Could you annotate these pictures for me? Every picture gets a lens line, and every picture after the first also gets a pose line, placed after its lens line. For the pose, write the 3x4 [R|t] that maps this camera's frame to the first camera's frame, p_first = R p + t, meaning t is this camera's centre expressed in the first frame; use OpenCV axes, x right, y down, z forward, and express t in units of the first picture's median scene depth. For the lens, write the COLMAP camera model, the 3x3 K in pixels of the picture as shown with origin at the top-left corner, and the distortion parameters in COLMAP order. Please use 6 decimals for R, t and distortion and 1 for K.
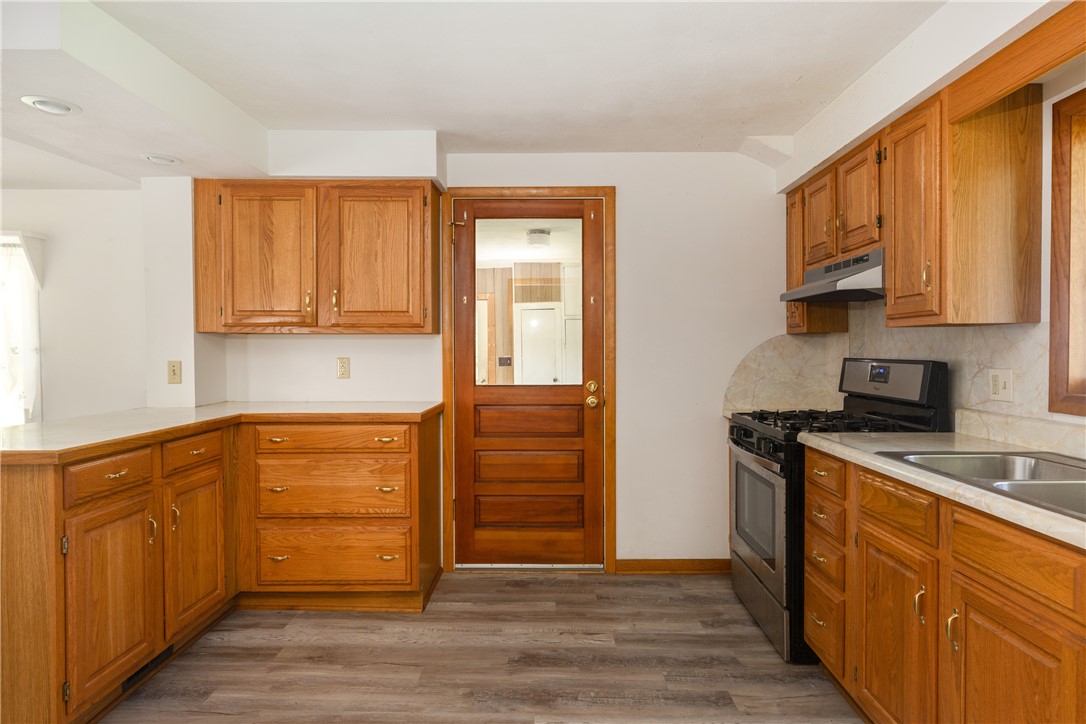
lens RADIAL K [[666.8, 0, 537.3], [0, 666.8, 334.0], [0, 0, 1]] dist [0.005167, 0.000595]
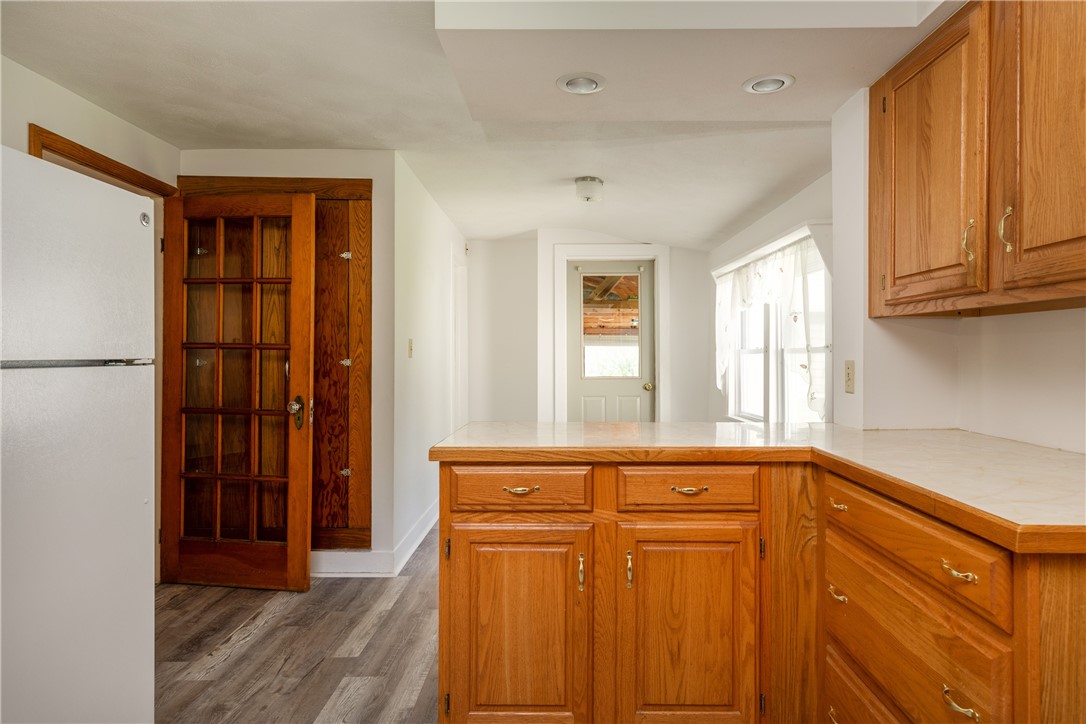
lens RADIAL K [[636.4, 0, 546.3], [0, 636.4, 348.8], [0, 0, 1]] dist [0.000918, 0.000414]
pose [[0.018920, -0.005486, -0.999806, 0.161739], [0.023341, 0.999715, -0.005044, 0.033398], [0.999549, -0.023241, 0.019043, 0.924301]]
